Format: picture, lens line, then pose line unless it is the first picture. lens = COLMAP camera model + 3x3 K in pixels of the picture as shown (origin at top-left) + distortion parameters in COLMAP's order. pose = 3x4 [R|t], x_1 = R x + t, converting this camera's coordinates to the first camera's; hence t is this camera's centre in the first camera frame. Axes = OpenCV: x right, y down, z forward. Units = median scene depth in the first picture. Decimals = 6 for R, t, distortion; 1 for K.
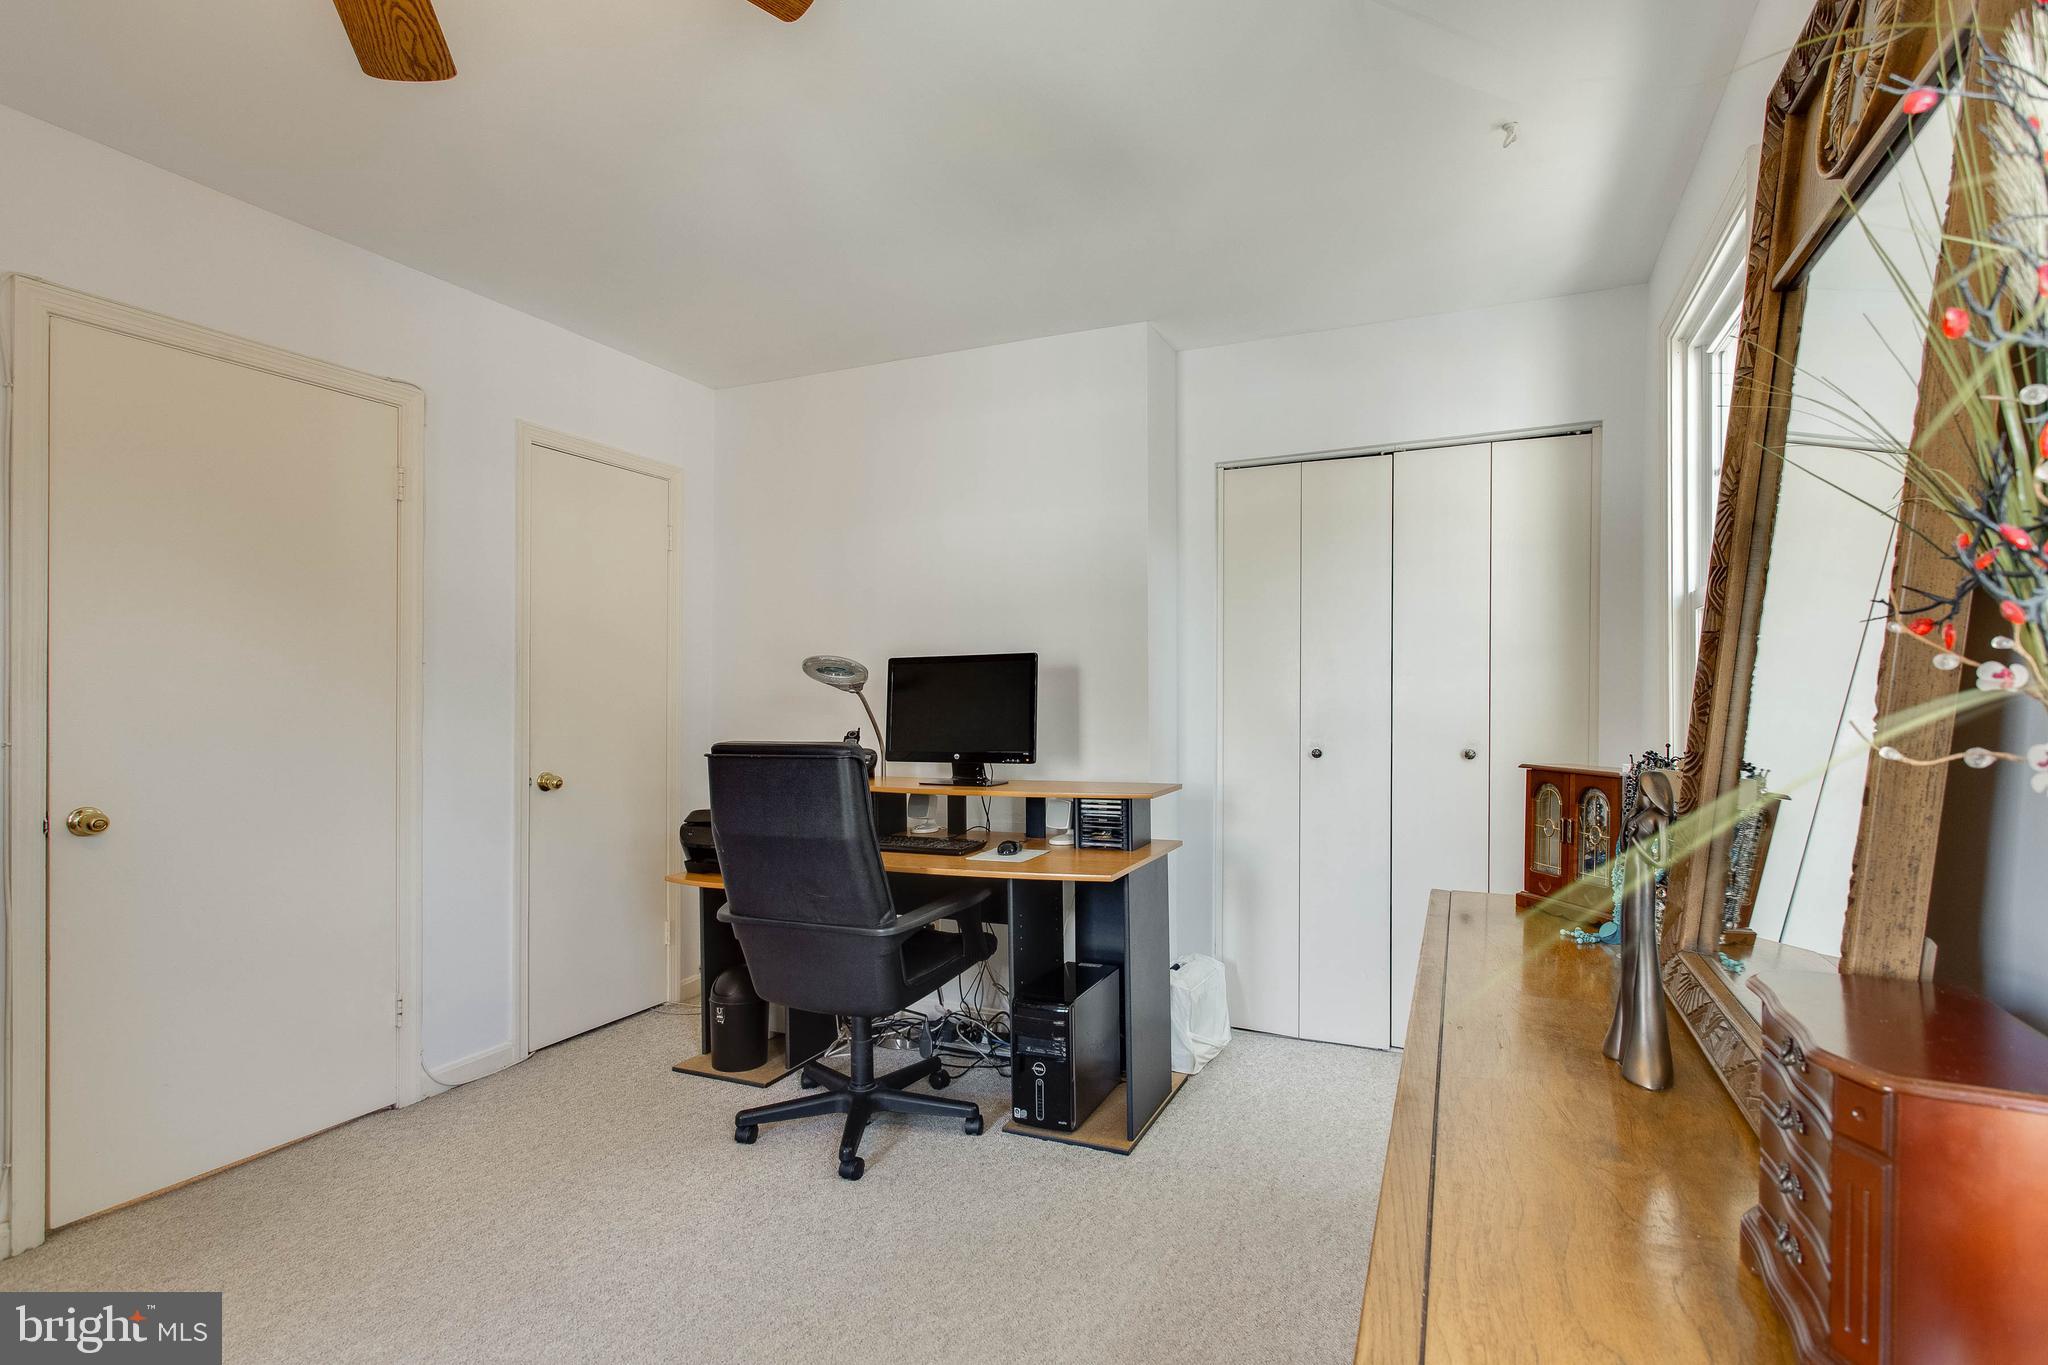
lens RADIAL K [[983.8, 0, 1023.5], [0, 983.8, 702.6], [0, 0, 1]] dist [0.002118, 0.000701]
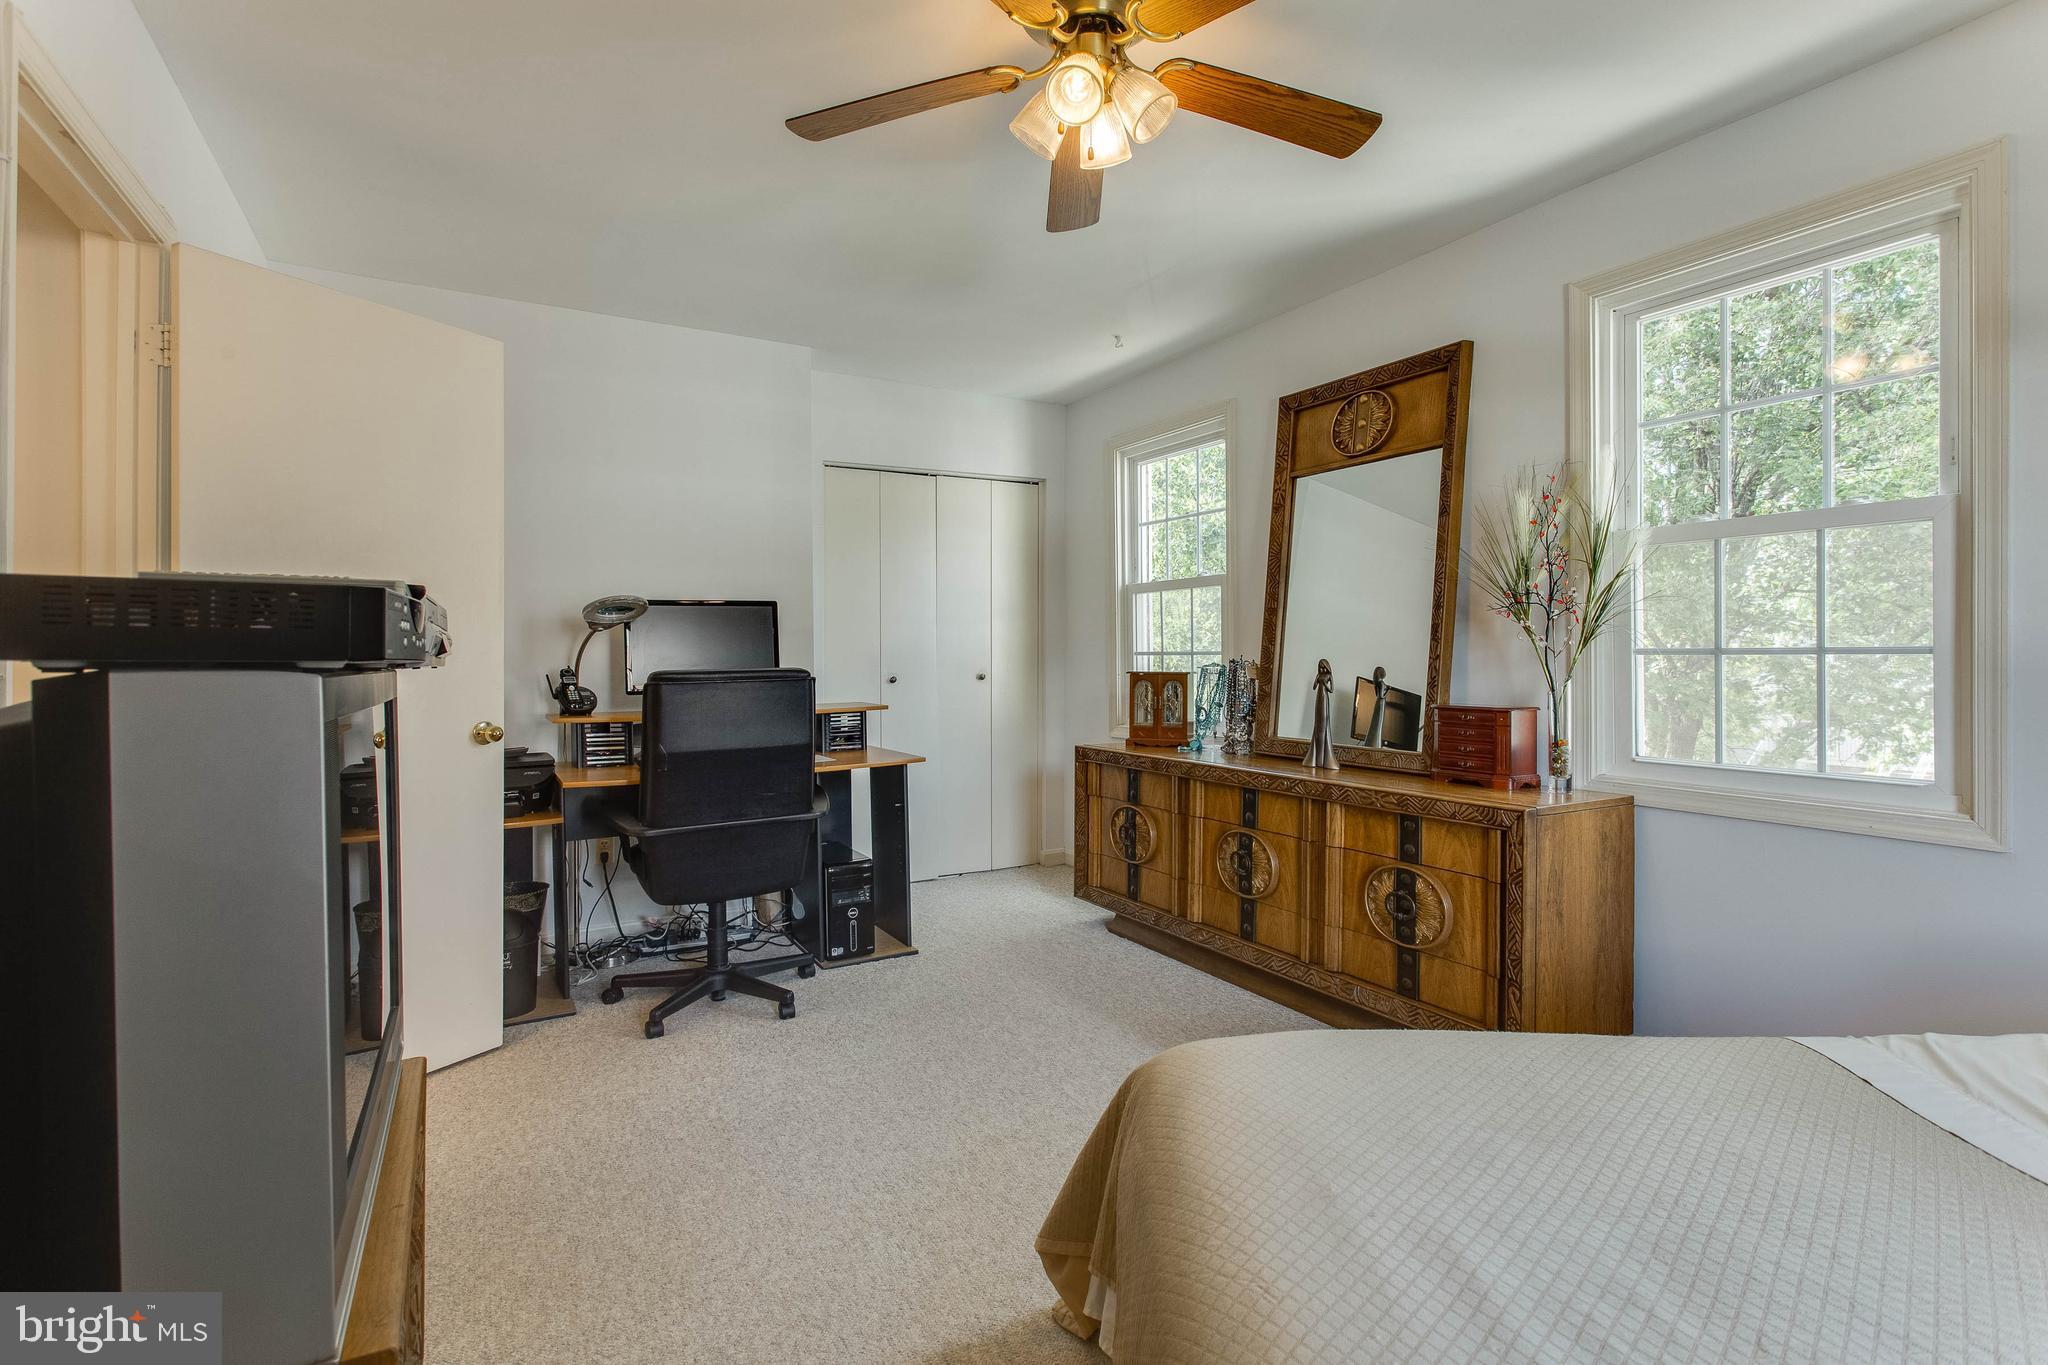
lens RADIAL K [[983.8, 0, 1023.6], [0, 983.8, 652.2], [0, 0, 1]] dist [0.002118, 0.000701]
pose [[0.598633, -0.001071, 0.801023, -0.914730], [0.008450, 0.999952, -0.004978, 0.026307], [-0.800979, 0.009749, 0.598613, 0.010227]]
